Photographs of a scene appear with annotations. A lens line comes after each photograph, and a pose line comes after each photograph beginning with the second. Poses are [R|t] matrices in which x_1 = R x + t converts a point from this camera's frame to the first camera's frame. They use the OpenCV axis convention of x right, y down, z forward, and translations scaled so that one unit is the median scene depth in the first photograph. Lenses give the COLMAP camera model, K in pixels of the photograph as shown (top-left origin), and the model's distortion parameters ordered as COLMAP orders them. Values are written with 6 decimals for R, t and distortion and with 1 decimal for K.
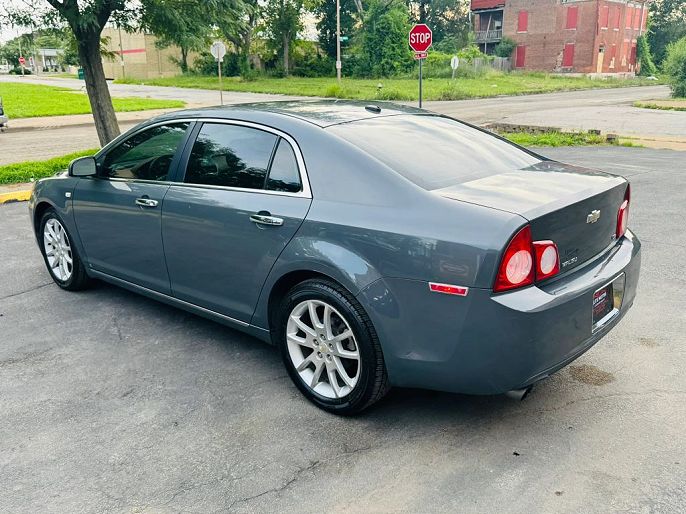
lens RADIAL K [[612.7, 0, 347.5], [0, 612.7, 257.7], [0, 0, 1]] dist [0.059580, -0.114436]
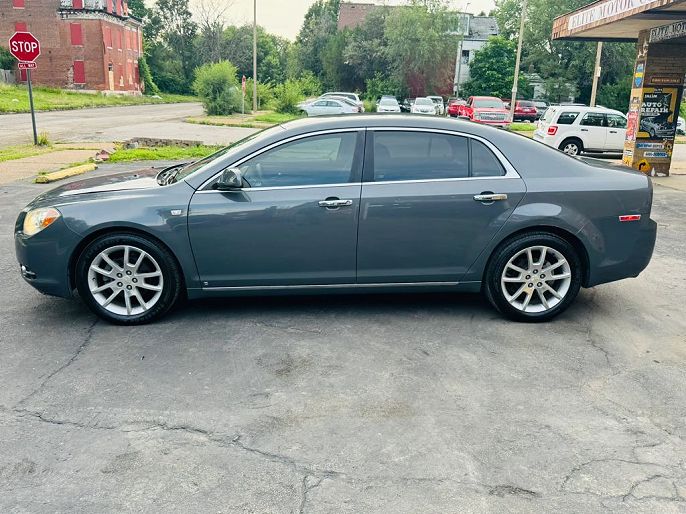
lens RADIAL K [[612.7, 0, 347.5], [0, 612.7, 257.7], [0, 0, 1]] dist [0.059580, -0.114436]
pose [[0.695289, -0.152949, 0.702268, -0.088444], [0.171006, 0.984239, 0.045053, -0.003076], [-0.698091, 0.088767, 0.710486, 0.016058]]
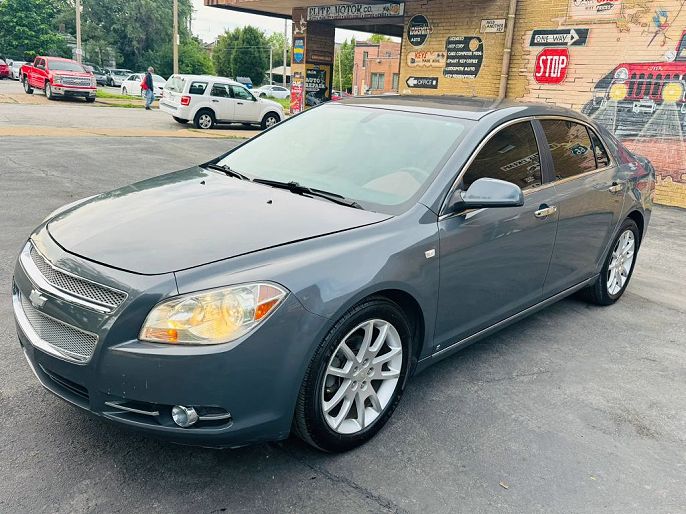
lens RADIAL K [[612.7, 0, 347.5], [0, 612.7, 257.7], [0, 0, 1]] dist [0.059580, -0.114436]
pose [[0.016505, -0.253570, 0.967176, -0.098016], [0.210491, 0.946512, 0.244560, -0.024682], [-0.977456, 0.199545, 0.068996, 0.098598]]
